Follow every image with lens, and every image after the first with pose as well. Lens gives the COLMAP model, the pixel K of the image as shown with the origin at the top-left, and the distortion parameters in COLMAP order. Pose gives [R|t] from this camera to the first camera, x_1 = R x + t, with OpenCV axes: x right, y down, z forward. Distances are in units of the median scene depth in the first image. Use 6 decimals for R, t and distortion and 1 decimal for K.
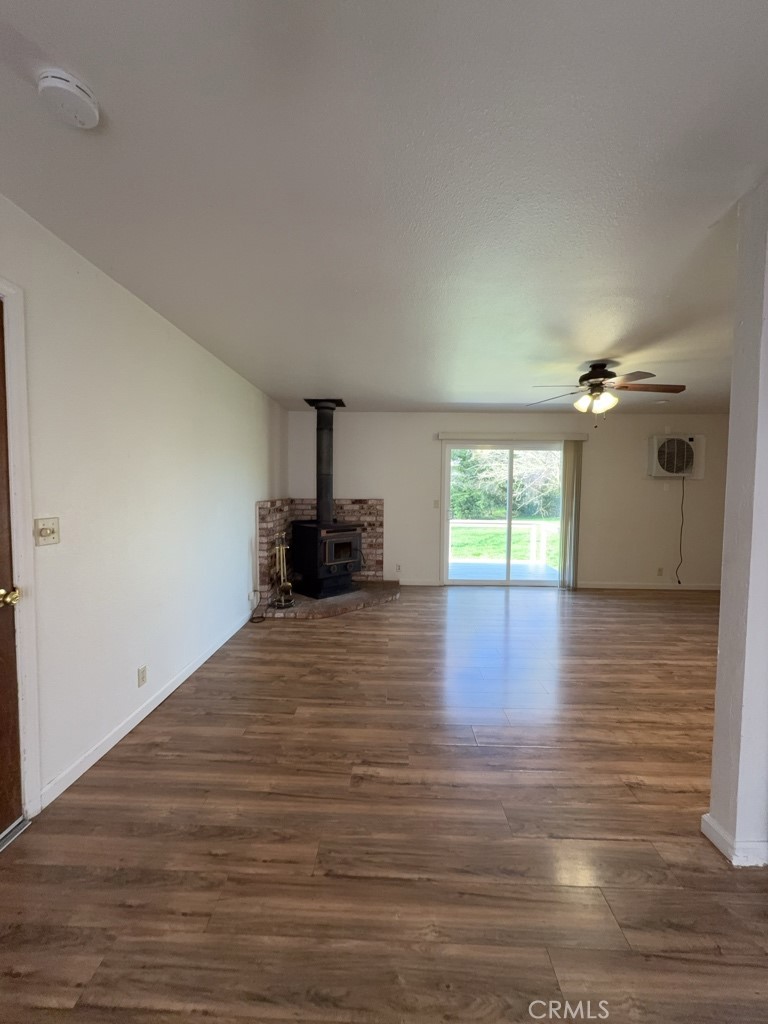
lens RADIAL K [[408.3, 0, 385.7], [0, 408.3, 511.1], [0, 0, 1]] dist [-0.000834, -0.000001]
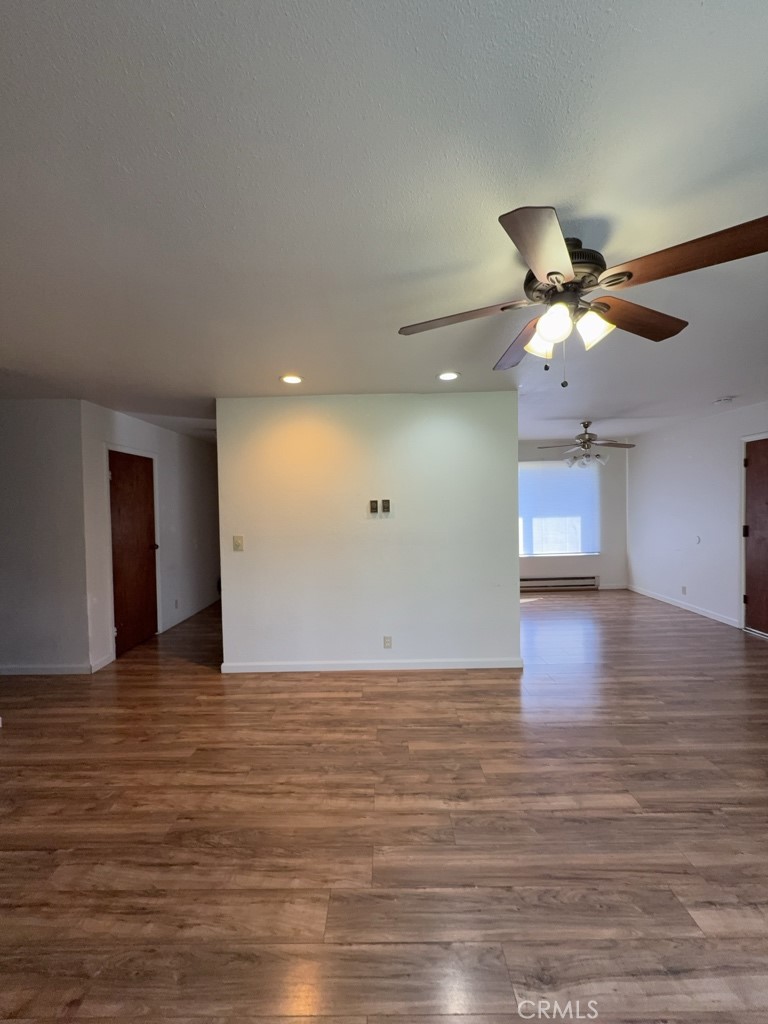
lens RADIAL K [[408.3, 0, 385.7], [0, 408.3, 511.1], [0, 0, 1]] dist [-0.000834, -0.000001]
pose [[-0.999770, 0.009462, -0.019258, 0.752003], [0.008067, 0.997427, 0.071233, -0.106575], [0.019883, 0.071061, -0.997274, 1.514122]]
